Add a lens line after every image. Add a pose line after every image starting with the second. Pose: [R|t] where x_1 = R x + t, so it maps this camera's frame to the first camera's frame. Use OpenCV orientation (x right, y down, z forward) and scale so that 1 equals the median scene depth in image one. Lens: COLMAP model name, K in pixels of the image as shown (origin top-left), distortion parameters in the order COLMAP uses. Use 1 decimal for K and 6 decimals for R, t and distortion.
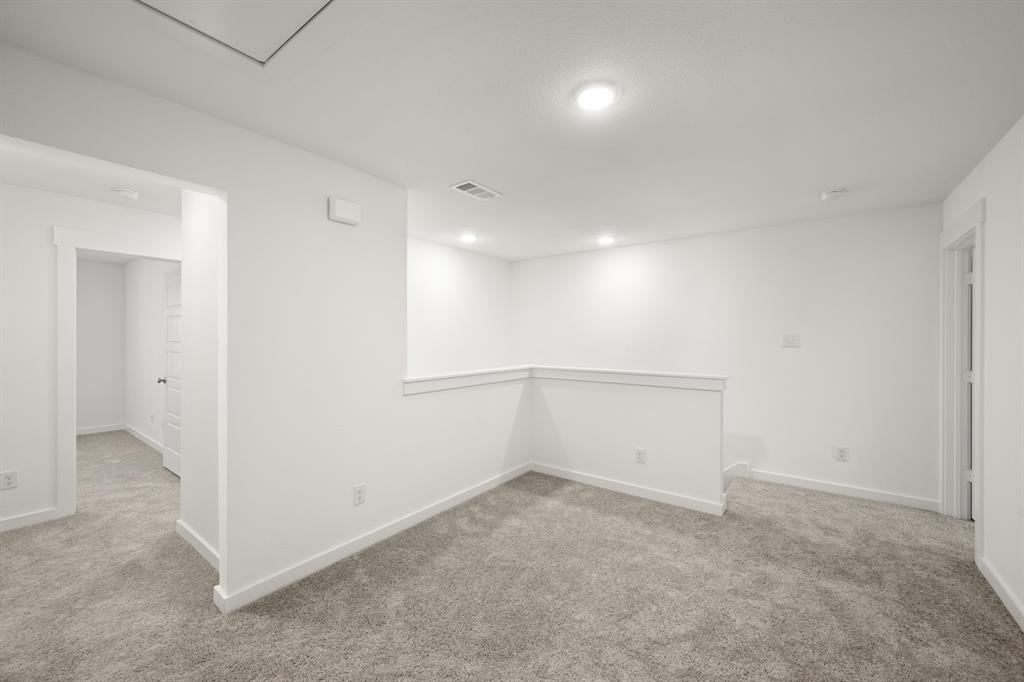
lens RADIAL K [[405.7, 0, 514.1], [0, 405.7, 340.5], [0, 0, 1]] dist [-0.000136, 0.000641]
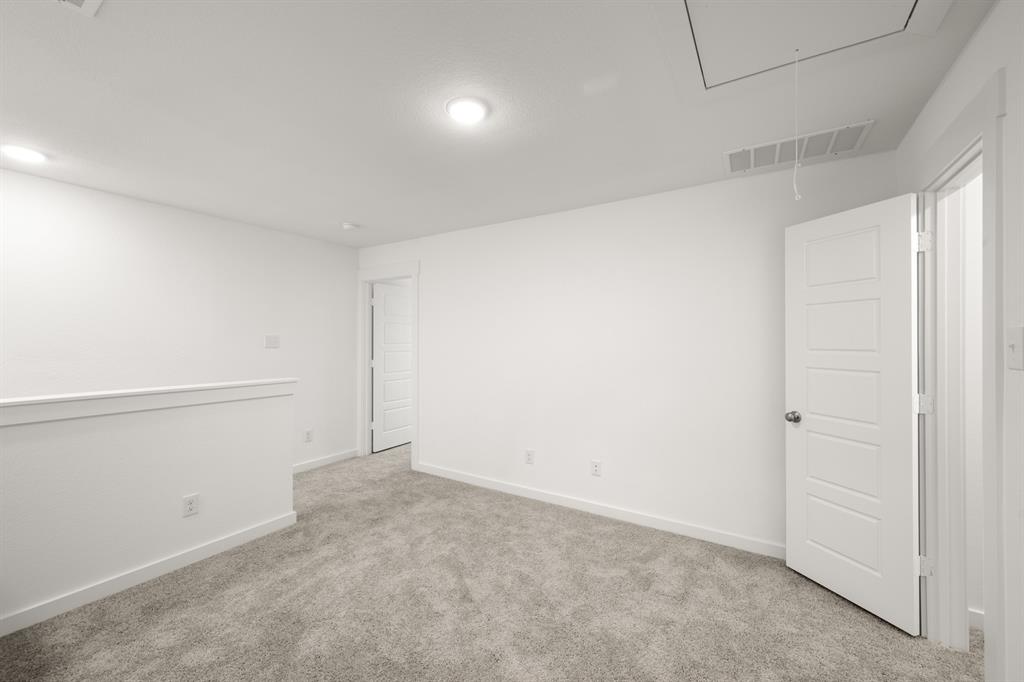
lens RADIAL K [[405.7, 0, 514.1], [0, 405.7, 338.8], [0, 0, 1]] dist [-0.000136, 0.000641]
pose [[-0.084333, 0.004080, 0.996429, -0.523999], [0.006222, 0.999974, -0.003568, 0.001113], [-0.996418, 0.005899, -0.084356, 0.591564]]
